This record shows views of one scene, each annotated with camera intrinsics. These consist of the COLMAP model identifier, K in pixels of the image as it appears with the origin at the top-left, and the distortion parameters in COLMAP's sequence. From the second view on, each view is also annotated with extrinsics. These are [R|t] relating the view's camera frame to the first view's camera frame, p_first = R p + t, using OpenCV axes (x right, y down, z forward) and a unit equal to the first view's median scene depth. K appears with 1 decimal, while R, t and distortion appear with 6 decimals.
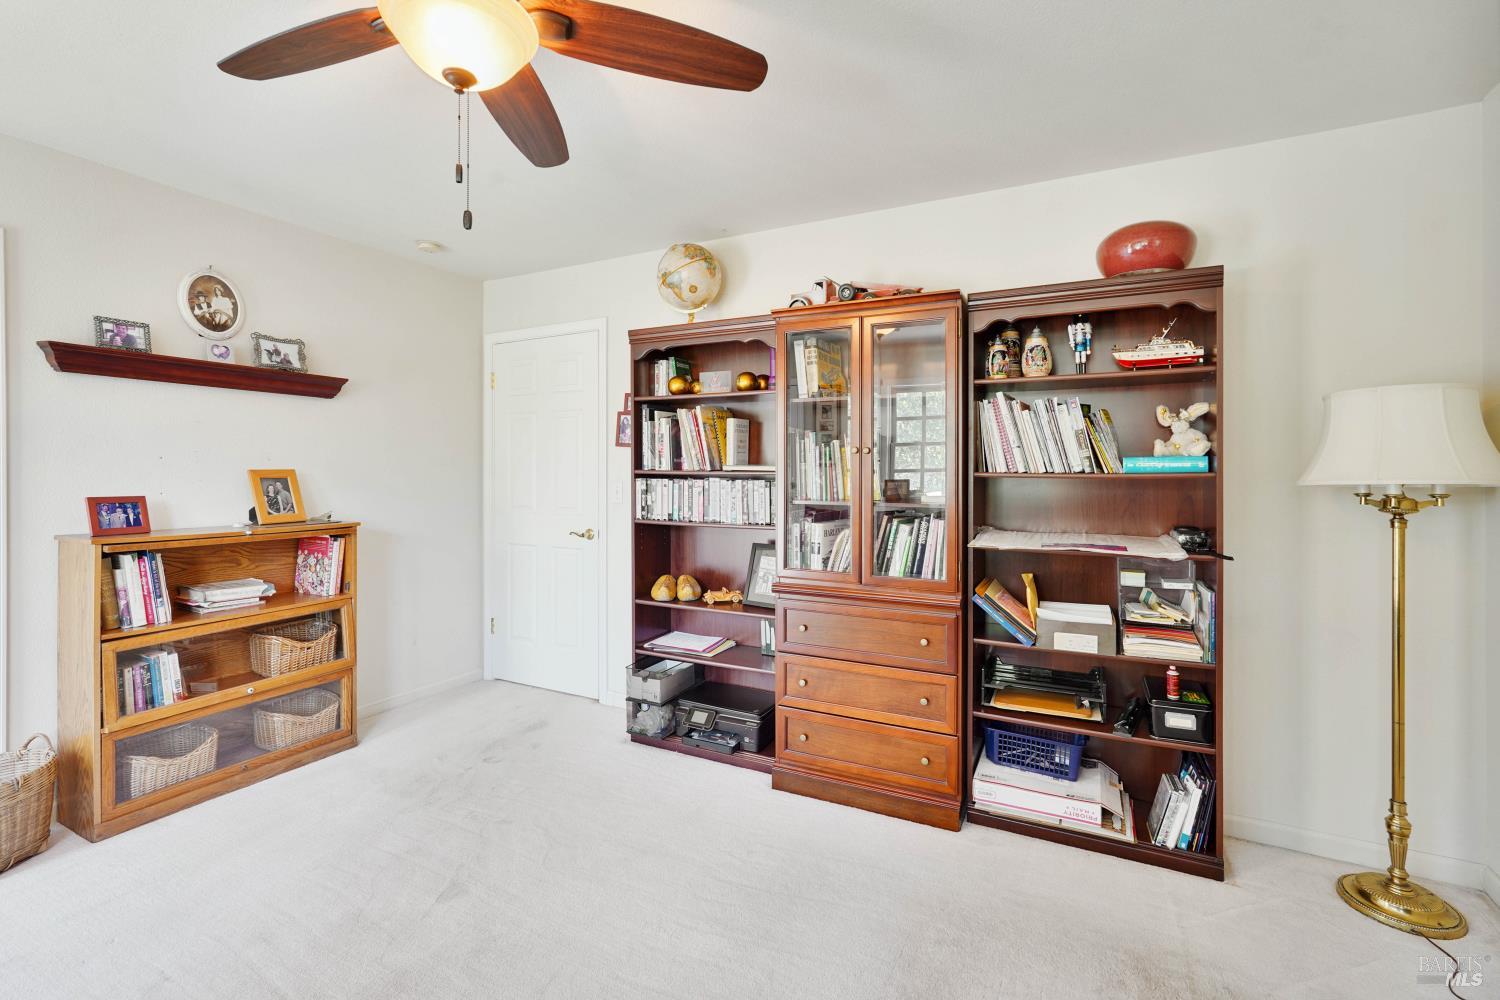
lens RADIAL K [[679.7, 0, 730.2], [0, 679.7, 467.4], [0, 0, 1]] dist [-0.013077, 0.007943]
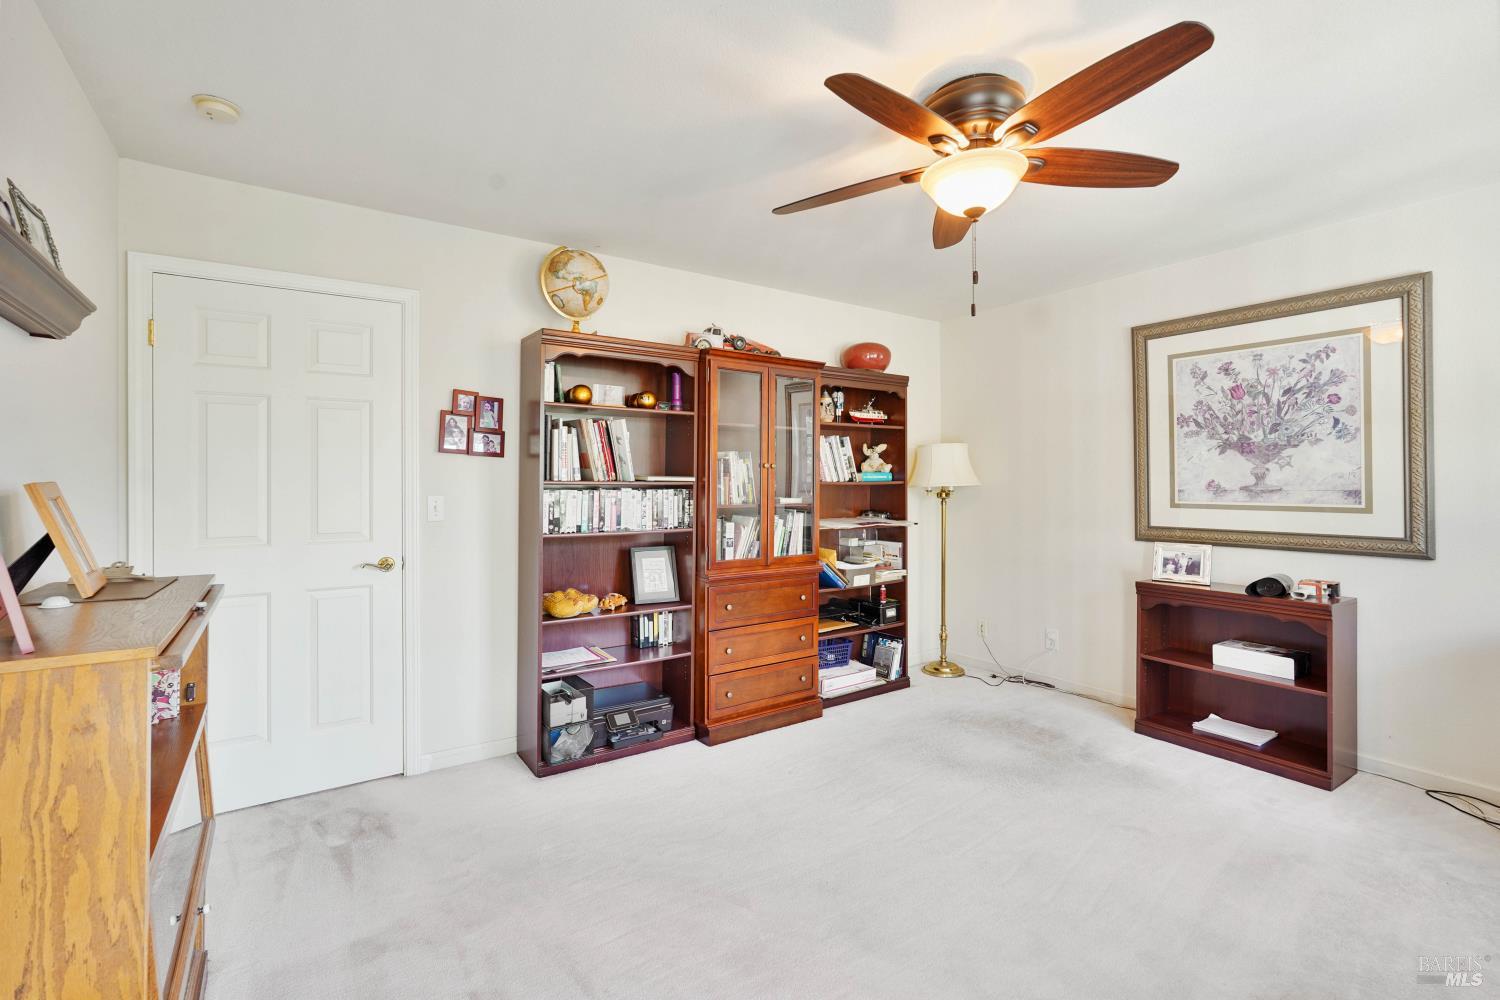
lens RADIAL K [[679.7, 0, 750.4], [0, 679.7, 478.1], [0, 0, 1]] dist [-0.013077, 0.007943]
pose [[0.460272, 0.001155, 0.887777, -1.049473], [-0.000207, 0.999999, -0.001194, 0.001456], [-0.887778, 0.000366, 0.460272, 0.417848]]
